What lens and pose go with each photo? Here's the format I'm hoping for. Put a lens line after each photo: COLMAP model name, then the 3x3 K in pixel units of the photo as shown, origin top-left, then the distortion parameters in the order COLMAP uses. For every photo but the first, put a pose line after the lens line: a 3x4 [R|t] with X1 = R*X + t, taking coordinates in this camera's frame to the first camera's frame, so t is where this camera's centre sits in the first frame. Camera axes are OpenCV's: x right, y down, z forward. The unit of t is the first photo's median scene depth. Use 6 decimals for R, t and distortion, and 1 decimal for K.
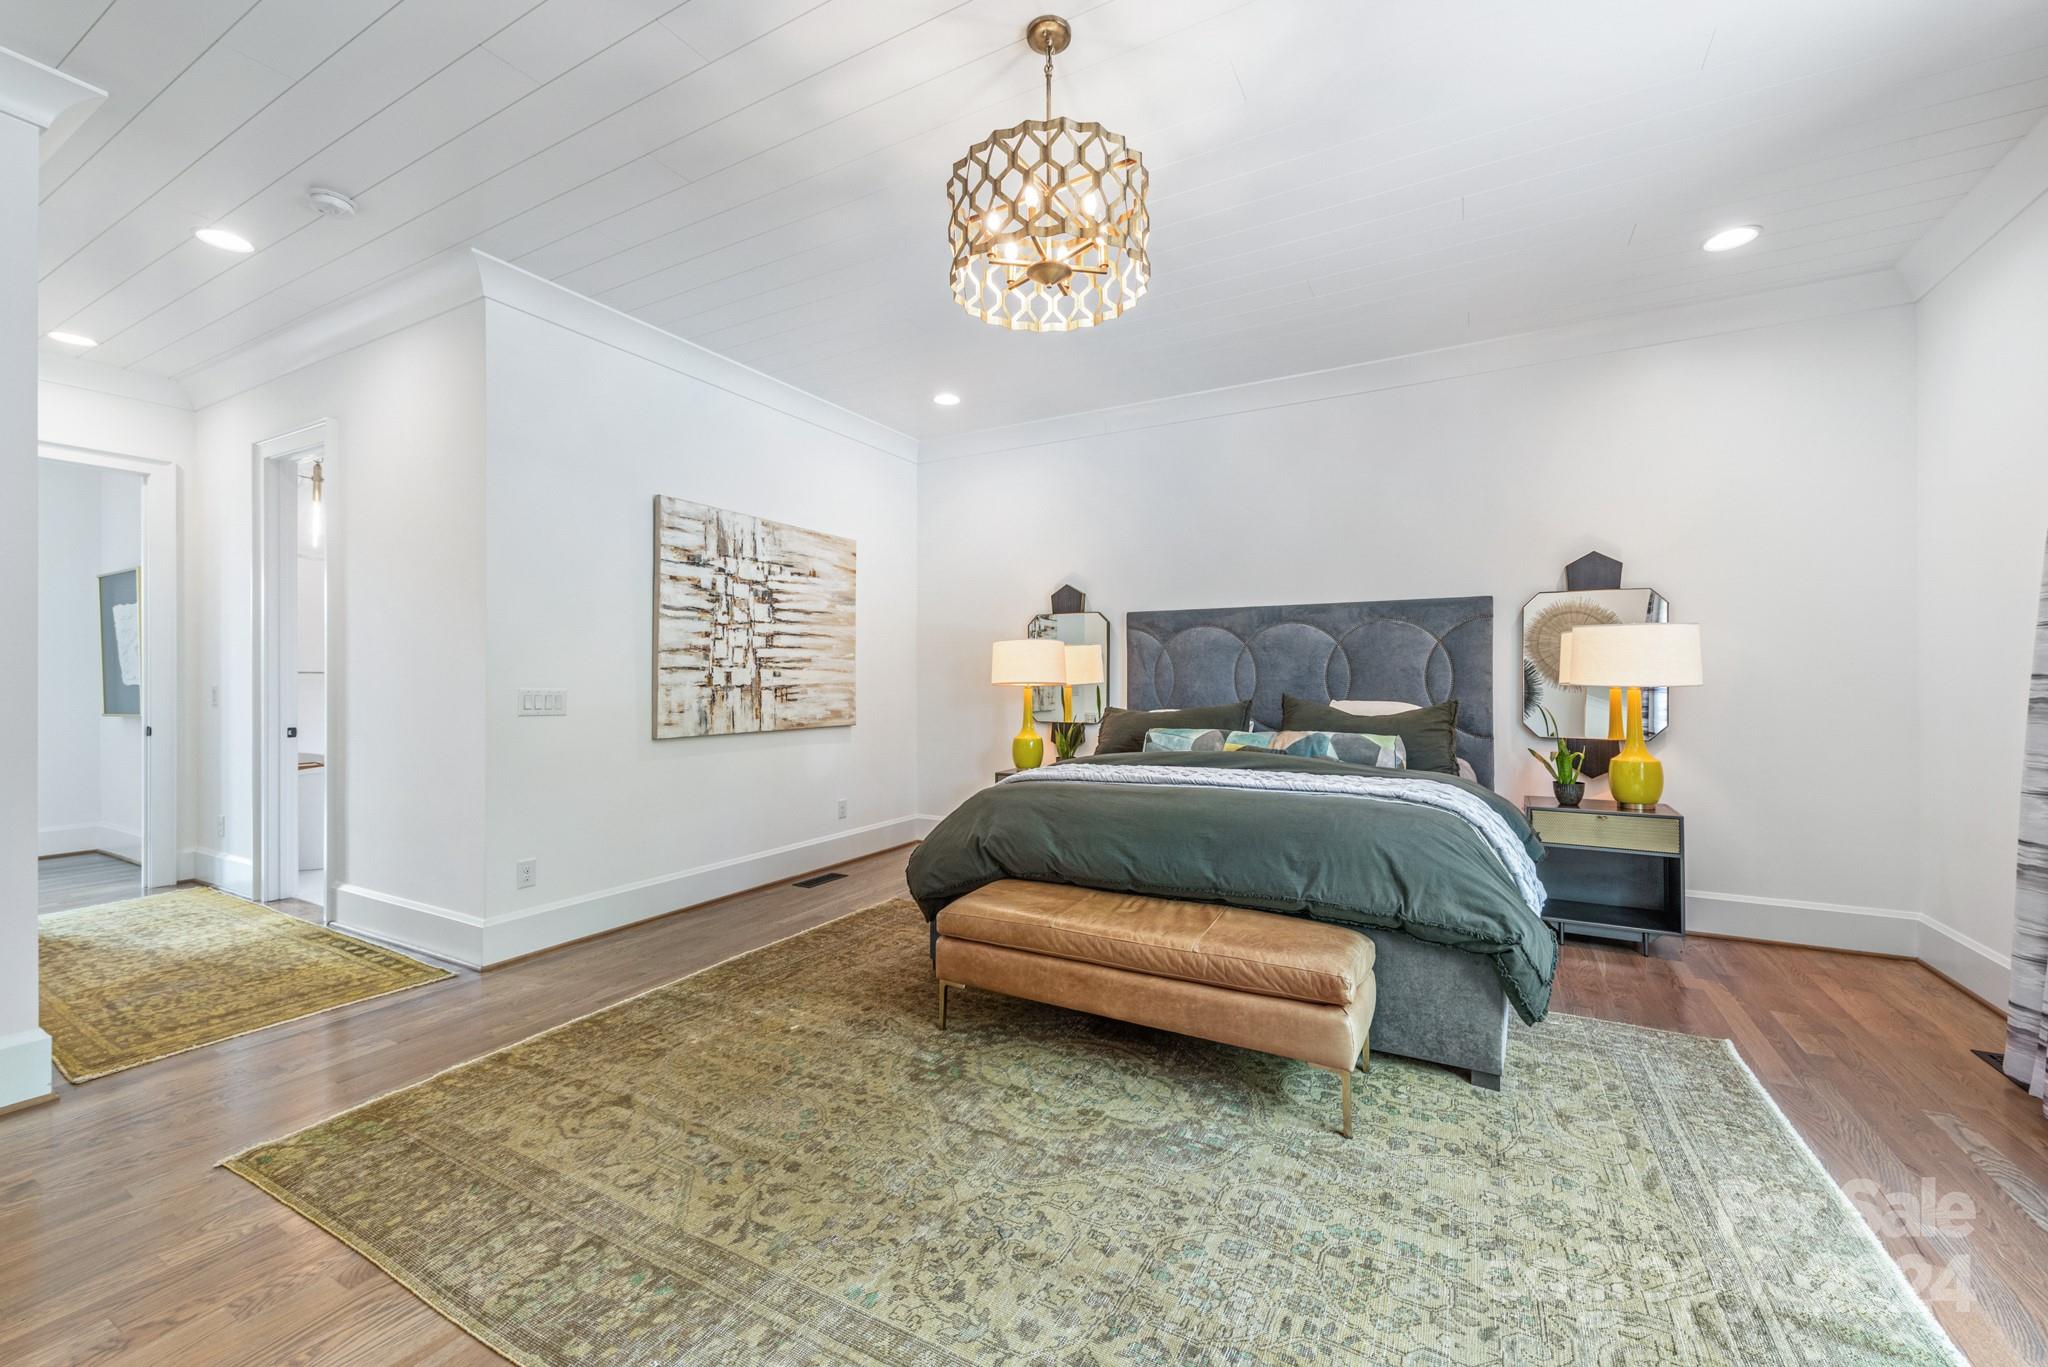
lens RADIAL K [[797.1, 0, 1035.0], [0, 797.1, 672.0], [0, 0, 1]] dist [0.009315, -0.003418]
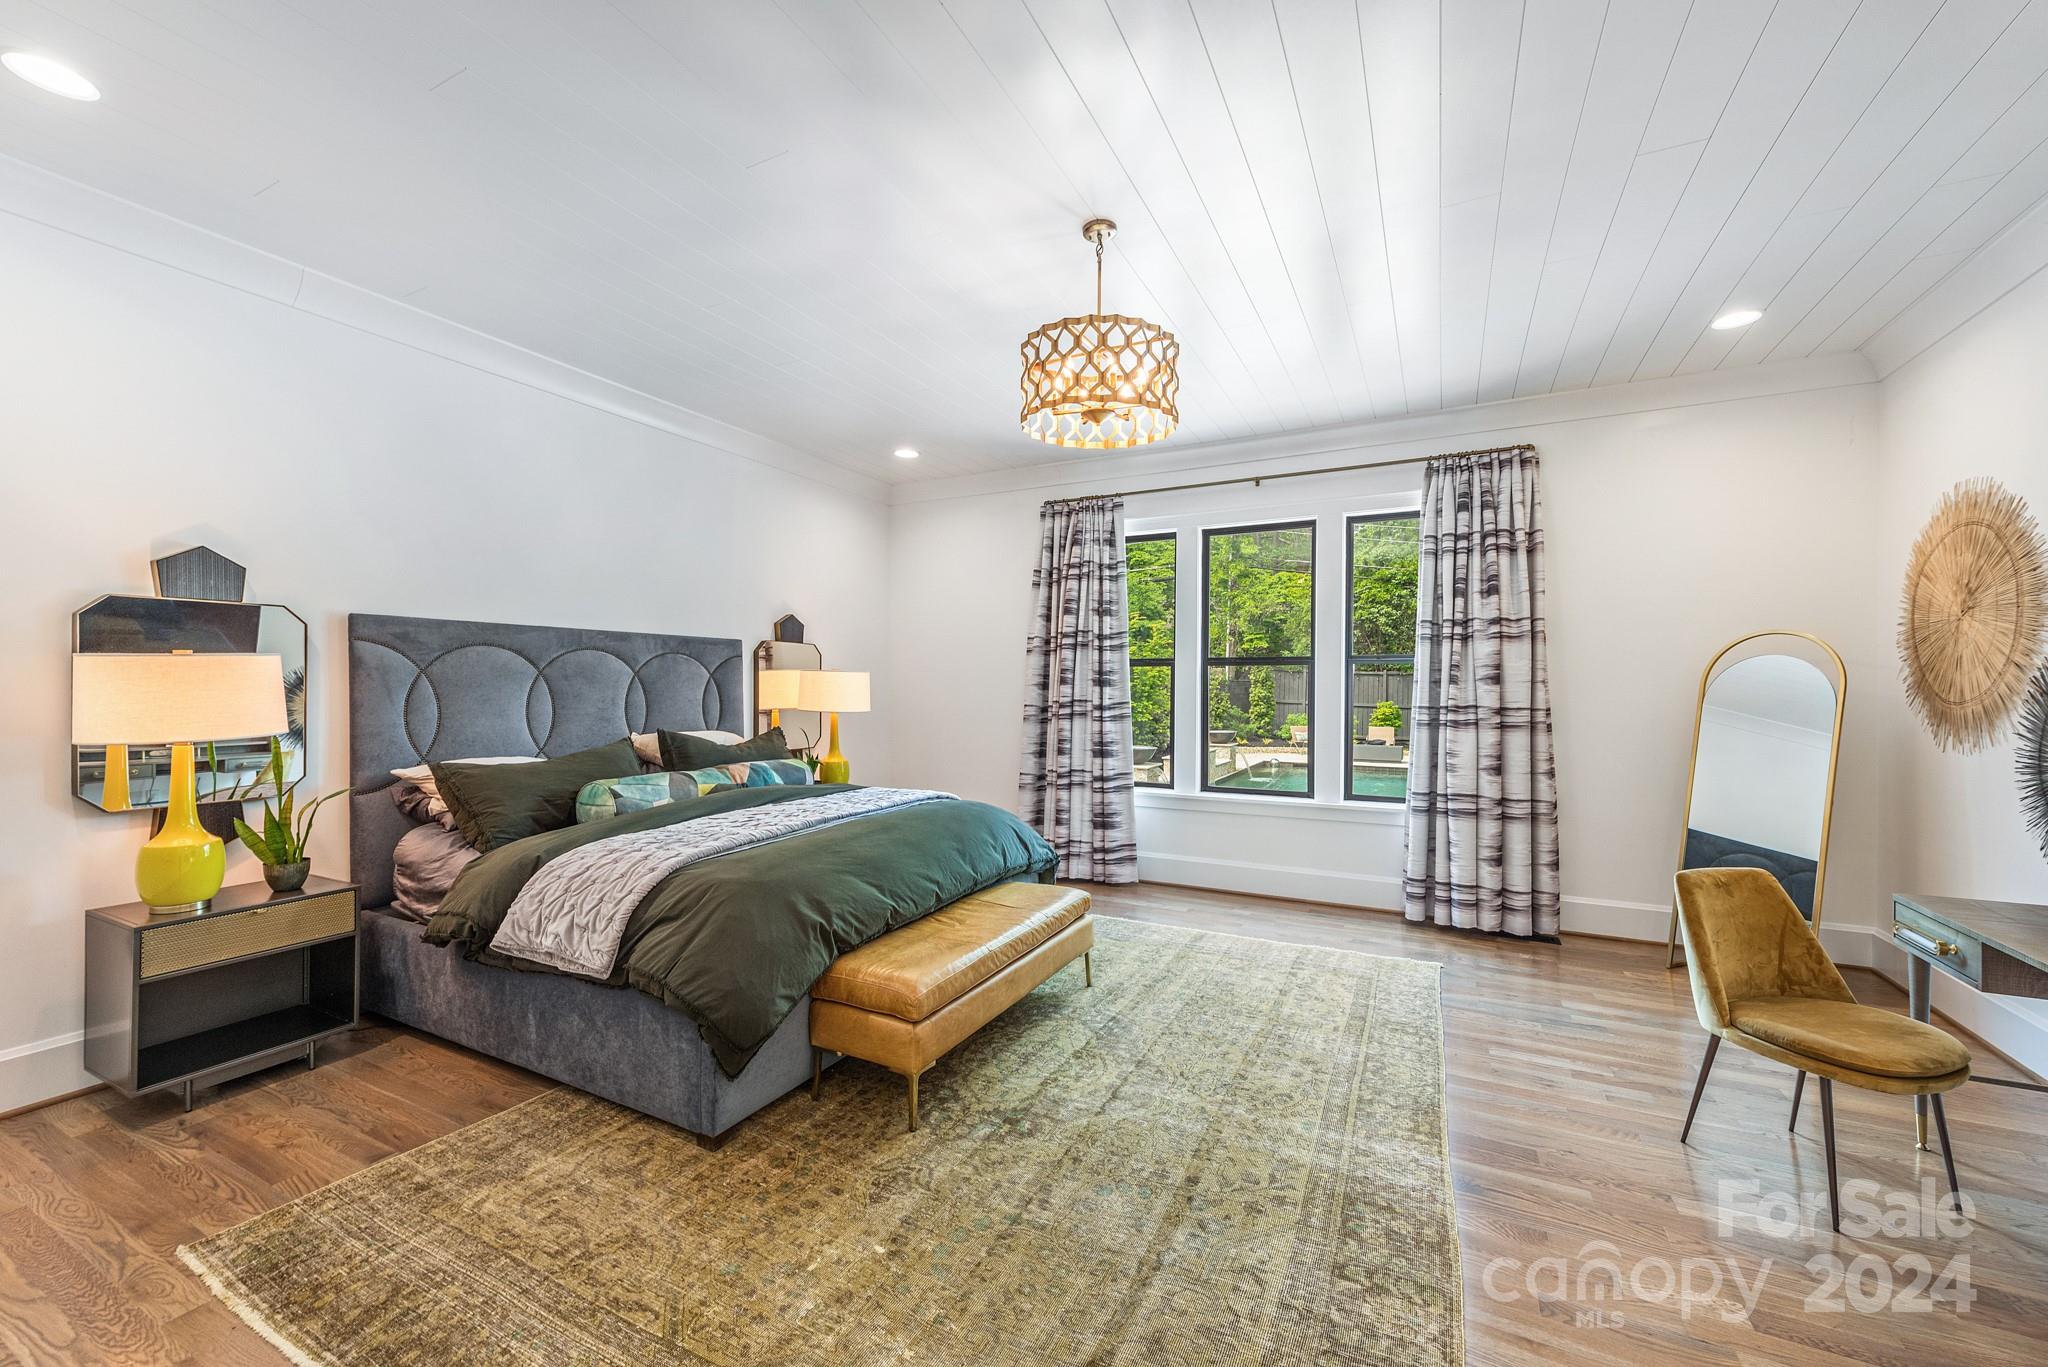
lens RADIAL K [[797.1, 0, 1025.9], [0, 797.1, 693.5], [0, 0, 1]] dist [0.009315, -0.003418]
pose [[-0.019027, -0.007844, 0.999788, -1.109450], [-0.011074, 0.999910, 0.007634, -0.047115], [-0.999758, -0.010927, -0.019112, 0.999386]]
